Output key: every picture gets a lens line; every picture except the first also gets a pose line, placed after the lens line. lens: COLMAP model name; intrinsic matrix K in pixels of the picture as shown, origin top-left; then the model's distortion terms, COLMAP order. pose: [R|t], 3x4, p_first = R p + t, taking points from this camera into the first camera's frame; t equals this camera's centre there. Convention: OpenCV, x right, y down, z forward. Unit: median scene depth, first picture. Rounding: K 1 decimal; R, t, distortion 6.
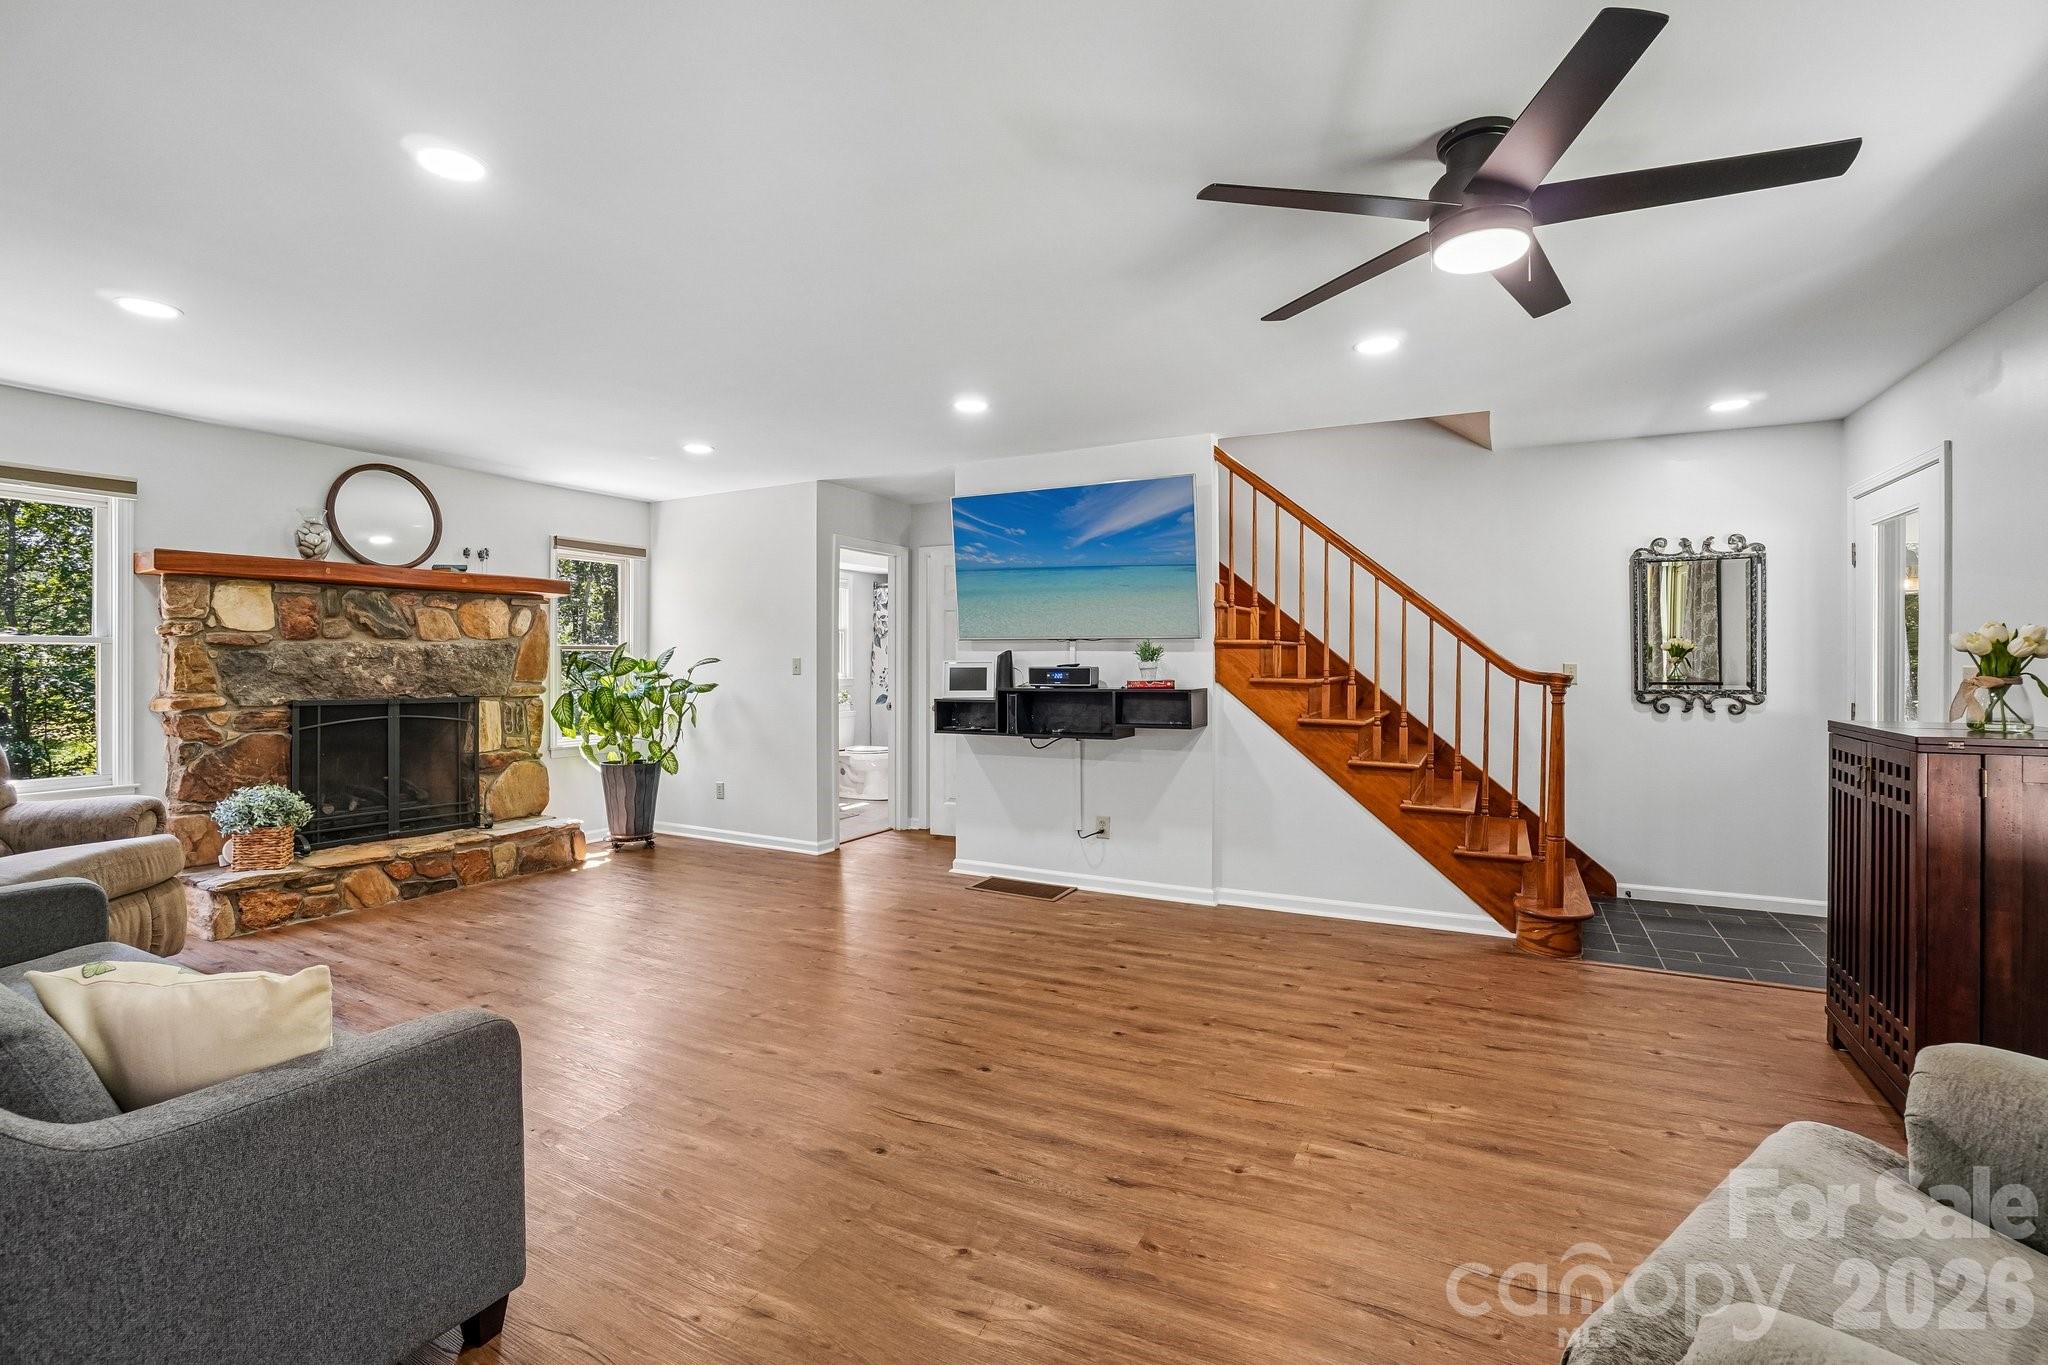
lens RADIAL K [[895.5, 0, 1025.6], [0, 895.5, 667.4], [0, 0, 1]] dist [-0.012831, 0.002037]
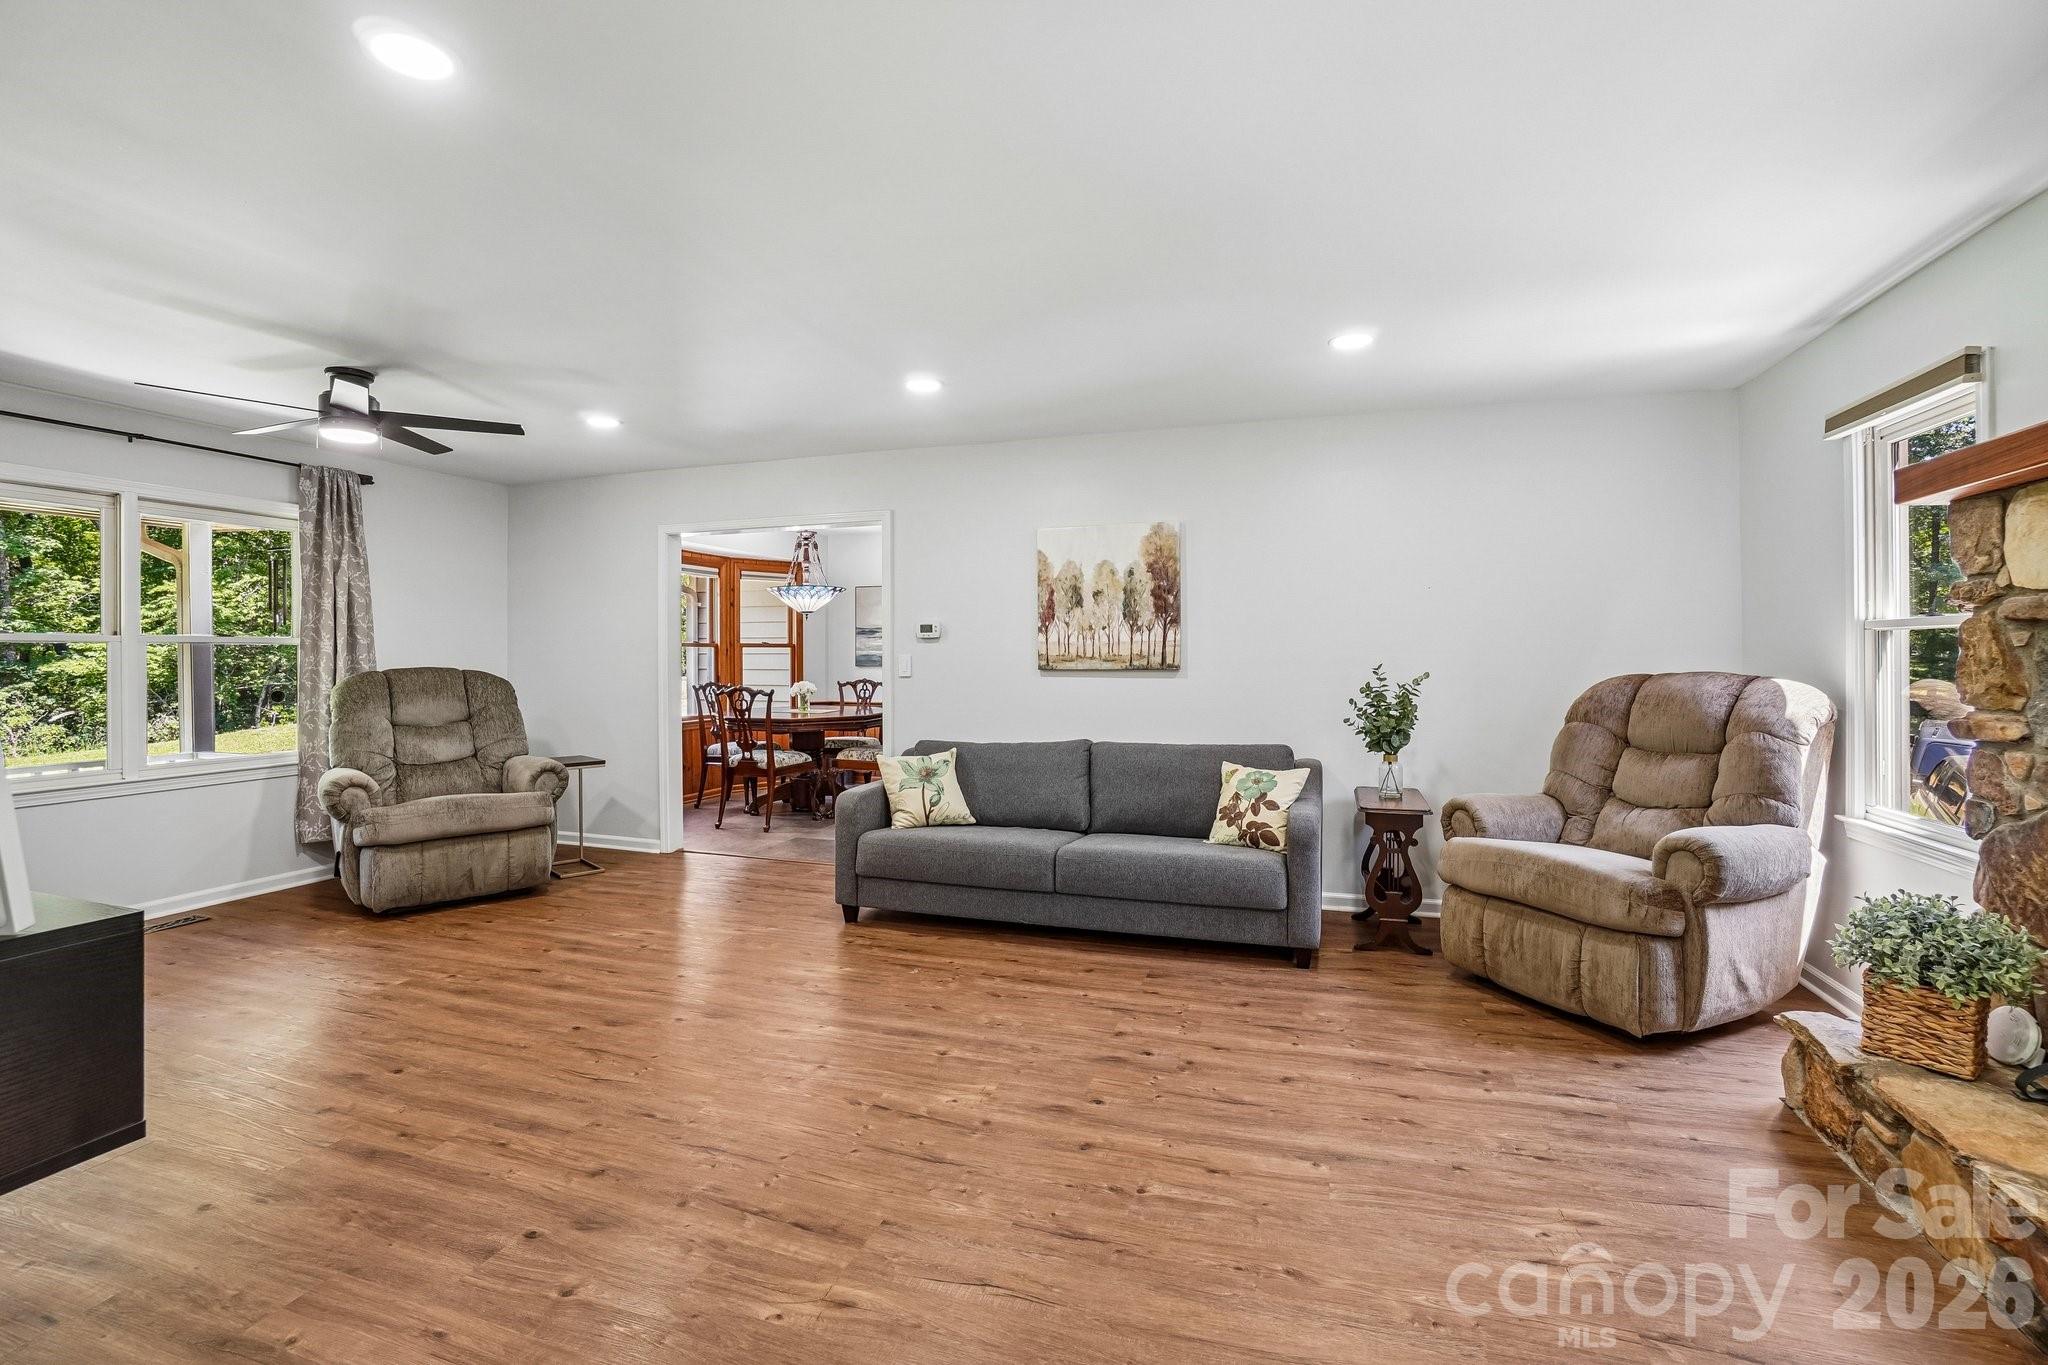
lens RADIAL K [[895.5, 0, 1022.9], [0, 895.5, 666.7], [0, 0, 1]] dist [-0.012831, 0.002037]
pose [[-0.987042, 0.006452, -0.160335, -0.397038], [0.003049, 0.999765, 0.021462, -0.019124], [0.160436, 0.020695, -0.986829, 2.068331]]
